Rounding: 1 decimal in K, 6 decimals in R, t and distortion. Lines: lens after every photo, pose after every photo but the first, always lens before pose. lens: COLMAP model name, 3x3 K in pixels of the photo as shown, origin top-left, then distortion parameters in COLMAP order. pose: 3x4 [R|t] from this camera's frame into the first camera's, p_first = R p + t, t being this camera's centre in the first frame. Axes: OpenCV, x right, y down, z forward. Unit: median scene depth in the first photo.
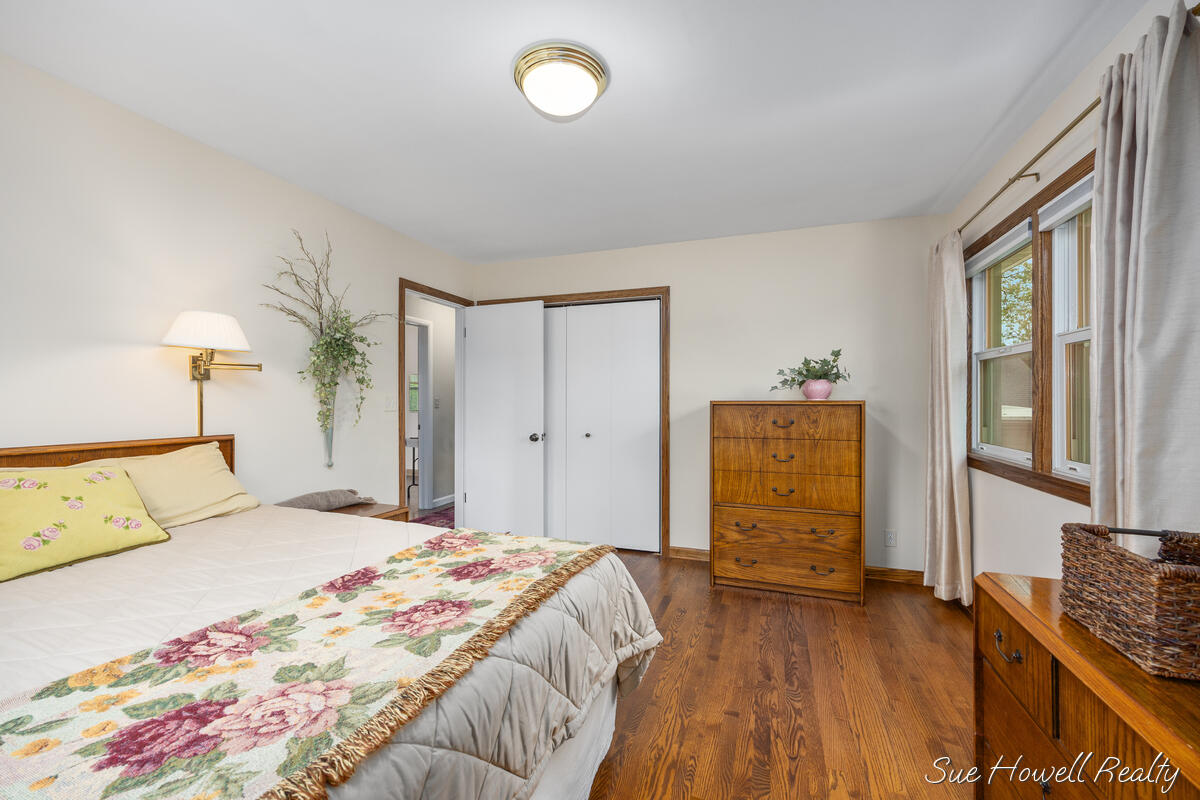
lens RADIAL K [[477.5, 0, 605.0], [0, 477.5, 401.4], [0, 0, 1]] dist [-0.001333, -0.000002]
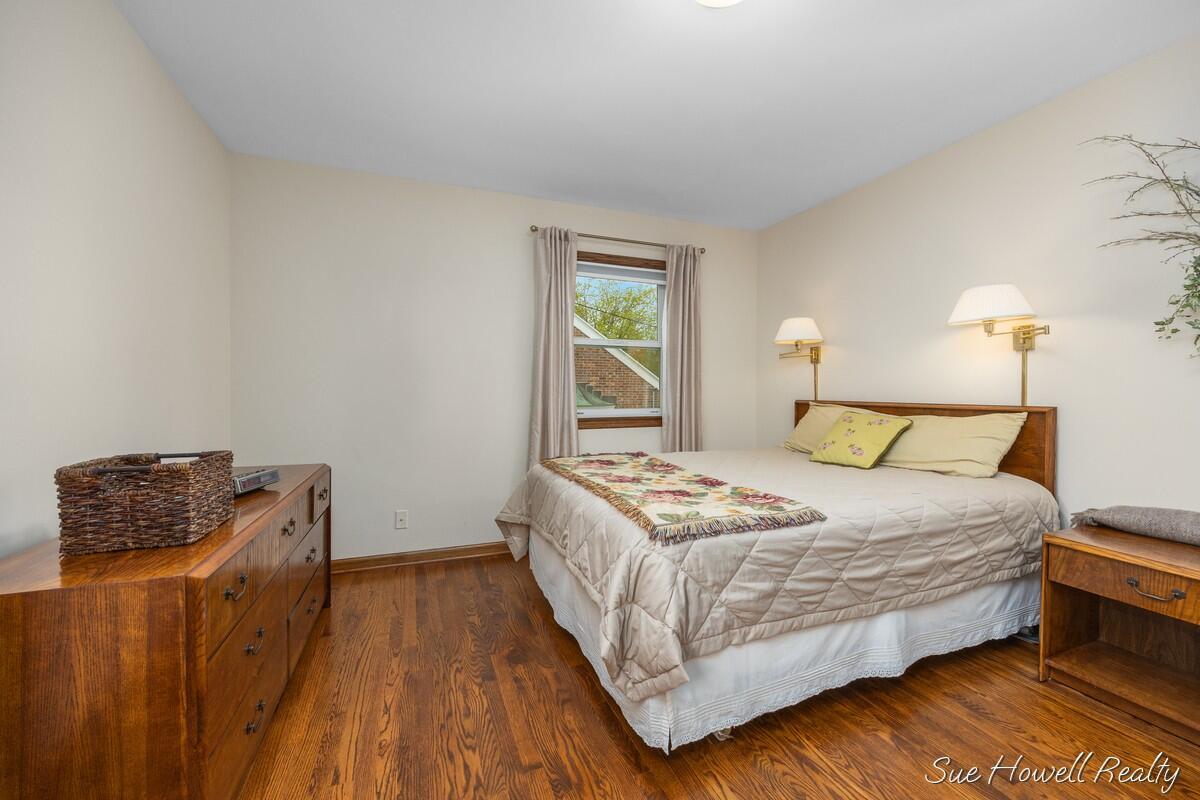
lens RADIAL K [[477.5, 0, 603.9], [0, 477.5, 393.2], [0, 0, 1]] dist [-0.001333, -0.000002]
pose [[-0.755549, 0.000185, -0.655092, 0.507447], [-0.004199, 0.999978, 0.005125, 0.046953], [0.655078, 0.006623, -0.755532, 1.271461]]
